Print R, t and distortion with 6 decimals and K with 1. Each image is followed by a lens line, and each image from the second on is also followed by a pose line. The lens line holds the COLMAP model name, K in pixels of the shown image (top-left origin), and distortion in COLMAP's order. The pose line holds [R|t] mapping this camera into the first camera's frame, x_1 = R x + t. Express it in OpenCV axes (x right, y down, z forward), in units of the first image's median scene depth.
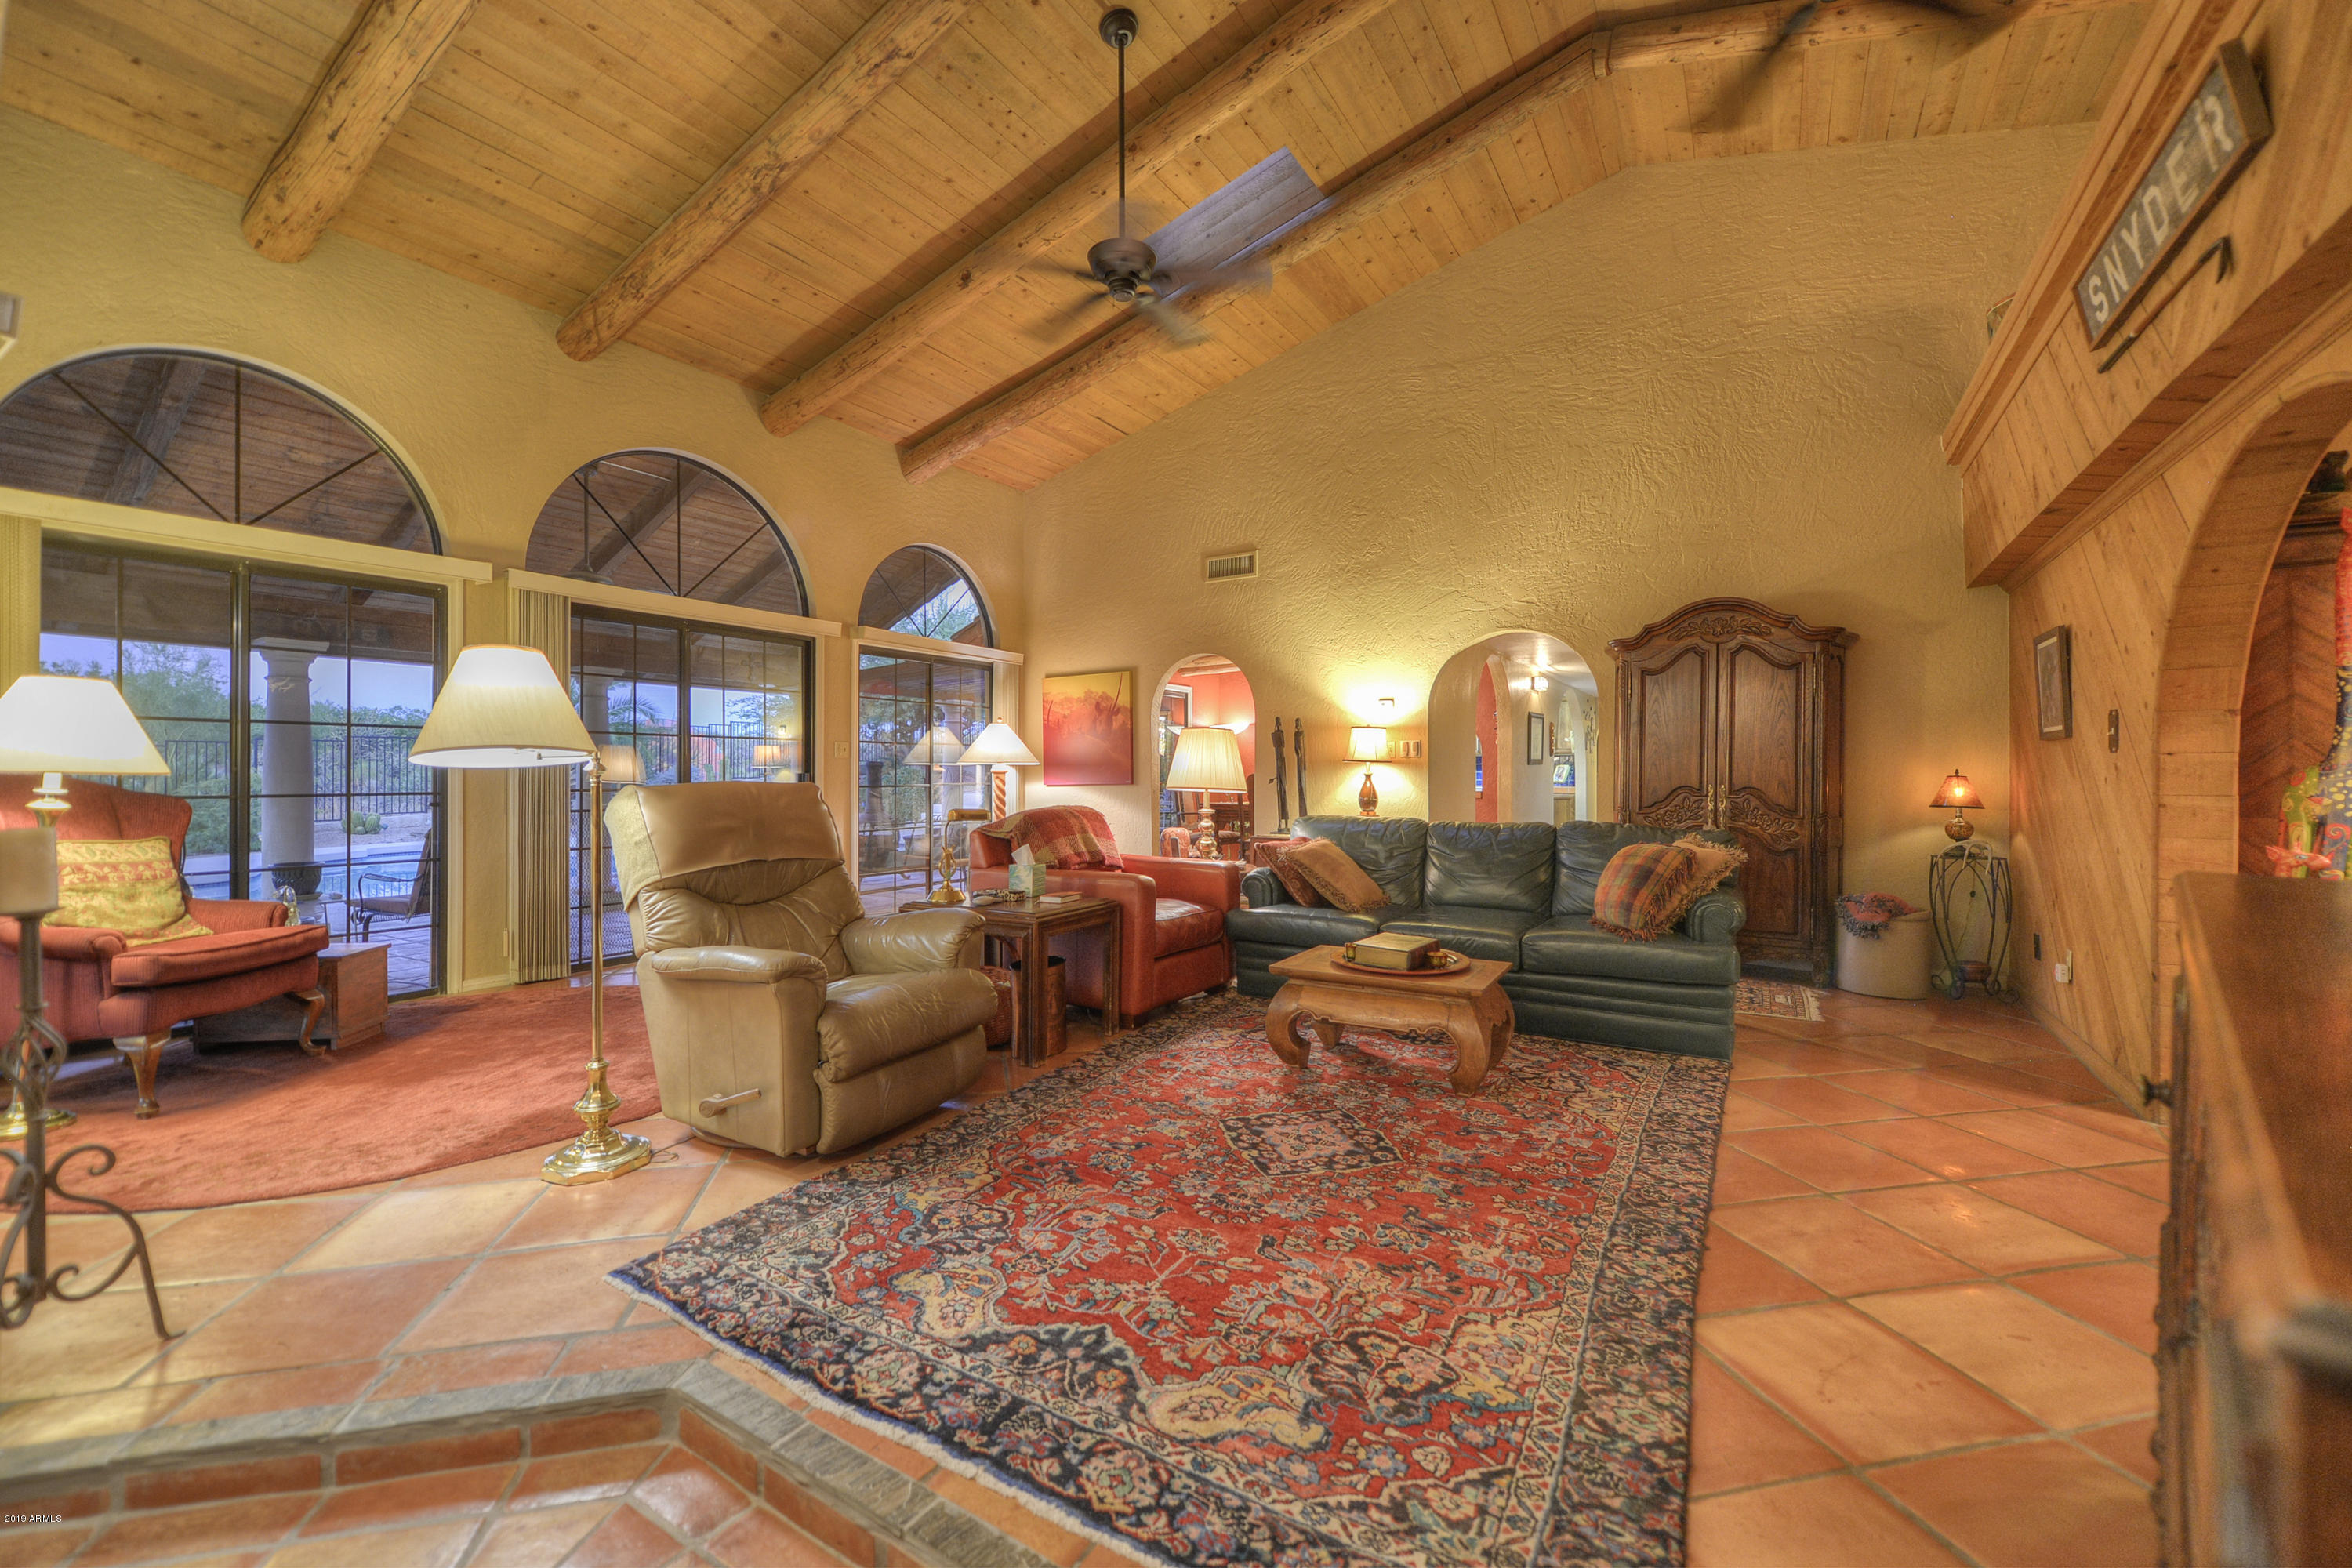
lens RADIAL K [[927.2, 0, 1151.3], [0, 927.2, 775.4], [0, 0, 1]] dist [0.005029, -0.002082]
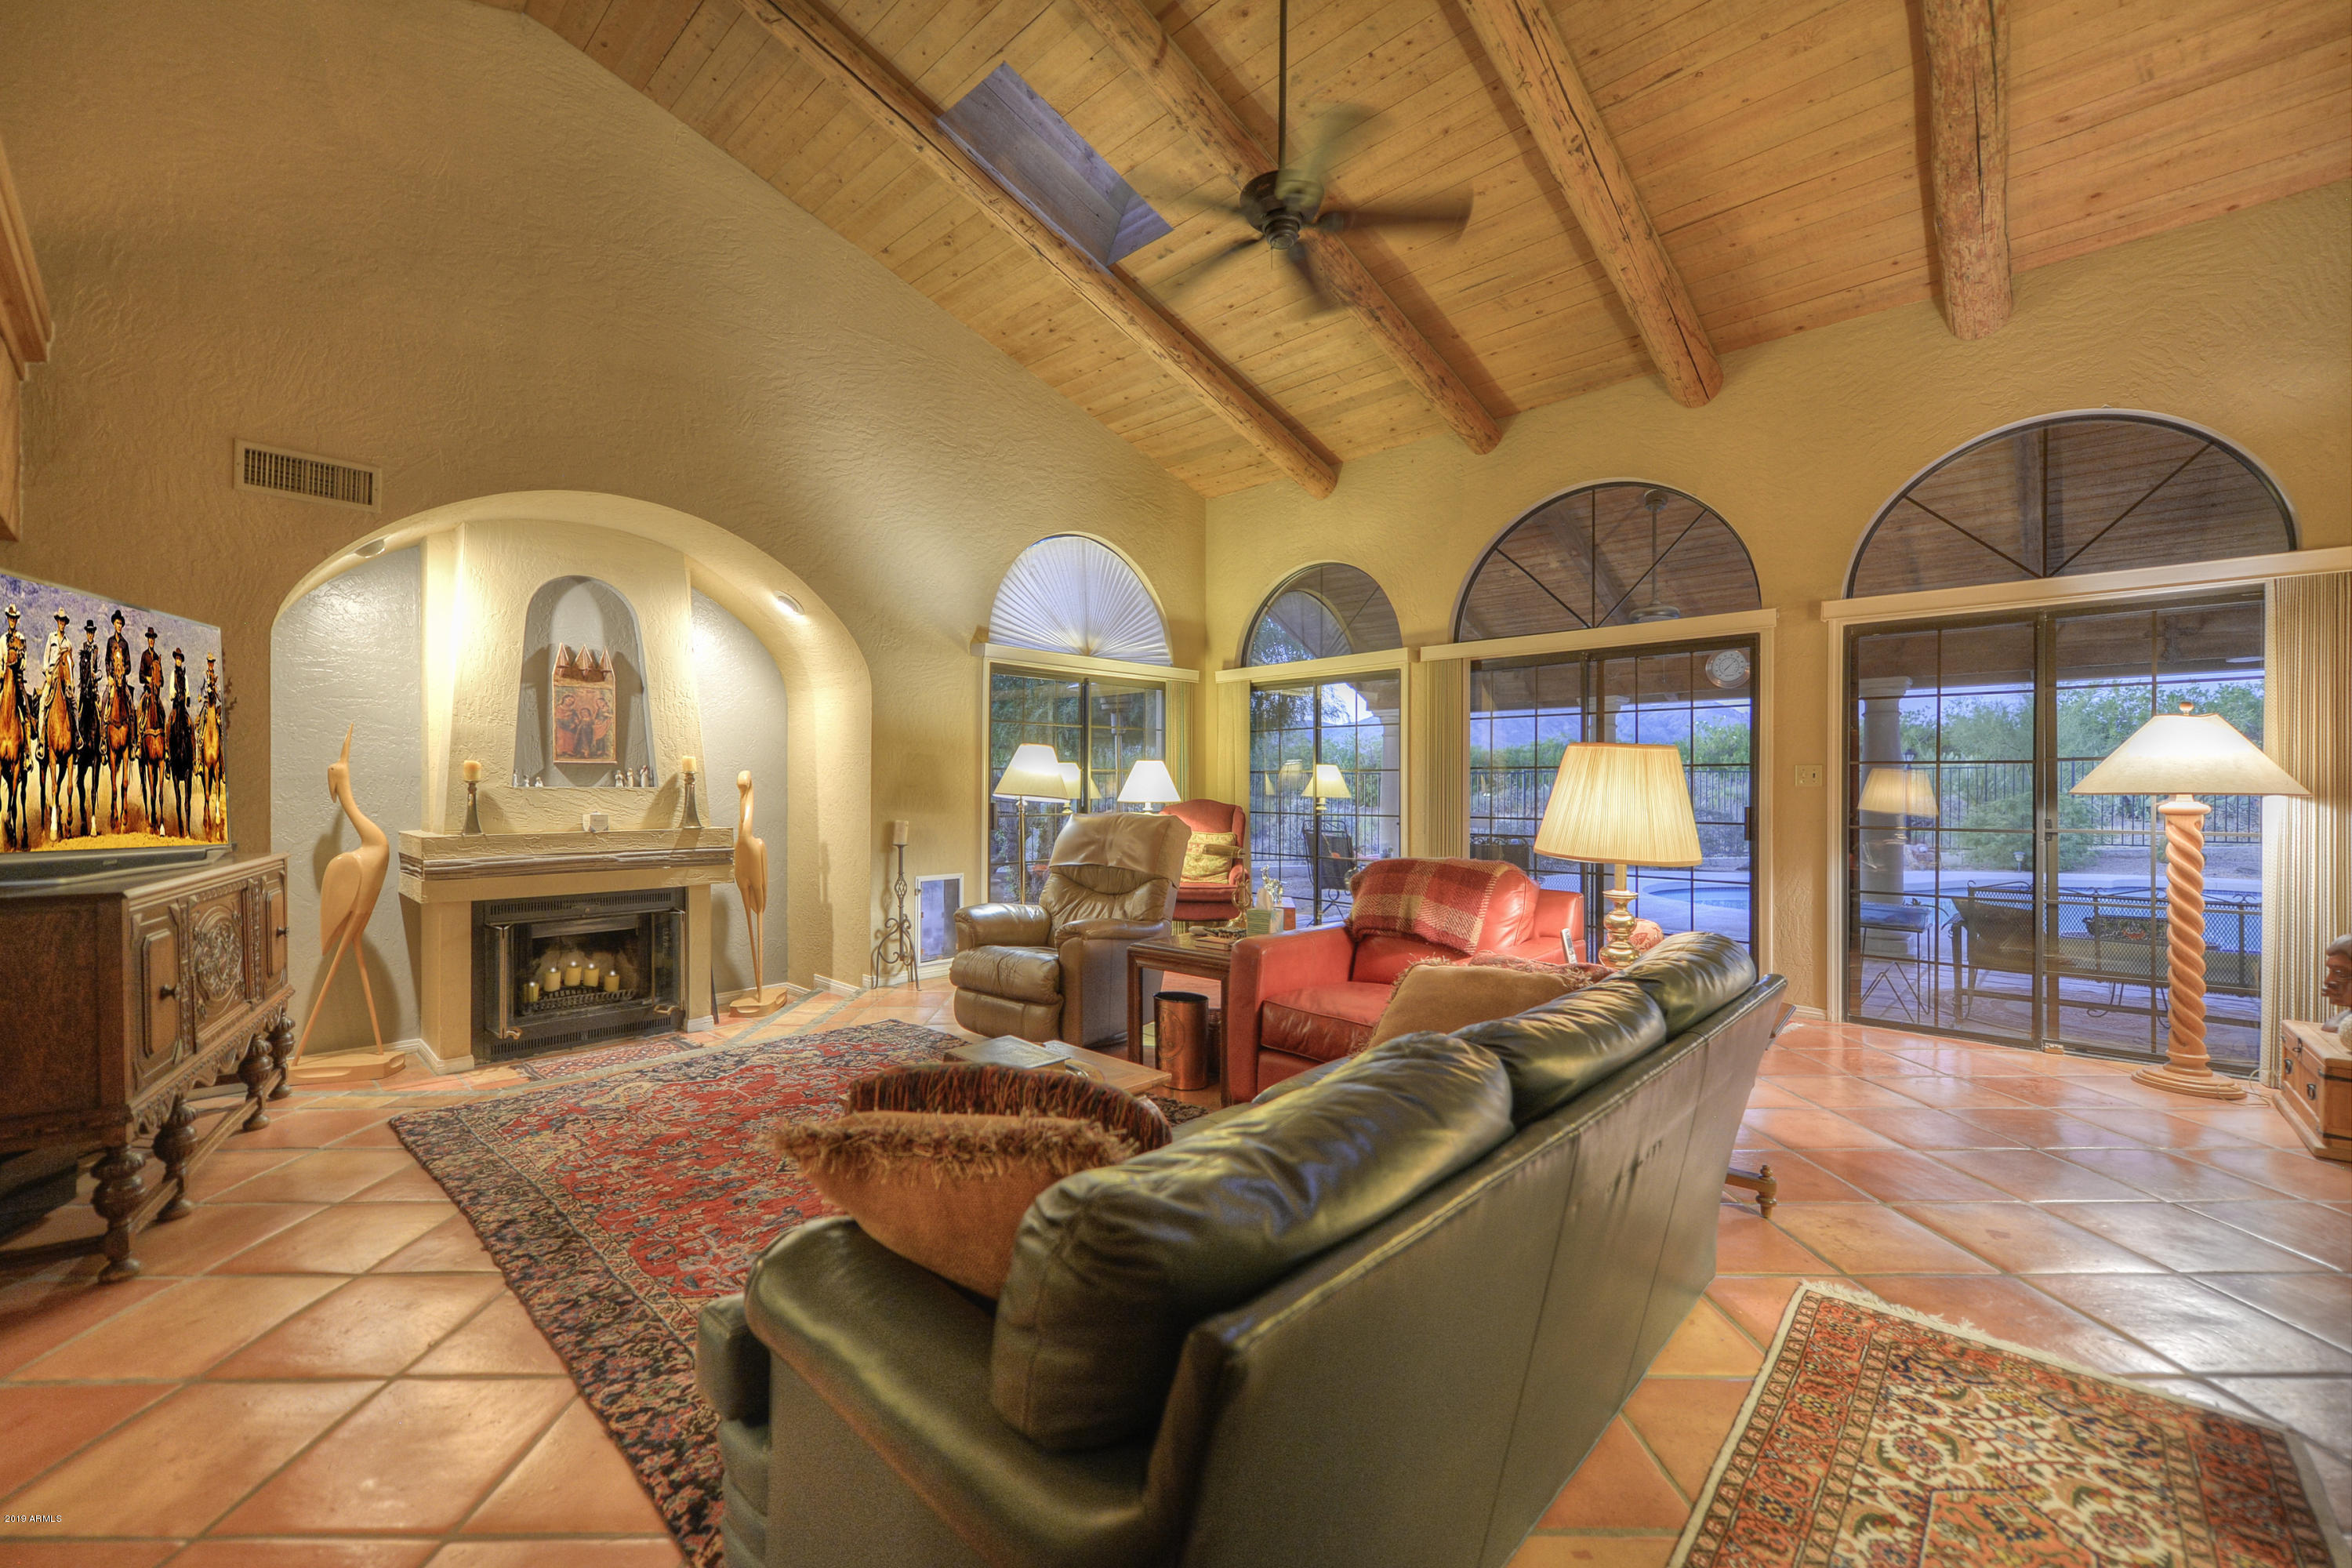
lens RADIAL K [[927.2, 0, 1155.9], [0, 927.2, 785.7], [0, 0, 1]] dist [0.005029, -0.002082]
pose [[-0.172178, 0.003391, -0.985060, 1.373982], [-0.003661, 0.999985, 0.004083, -0.057904], [0.985059, 0.004309, -0.172163, 1.747879]]
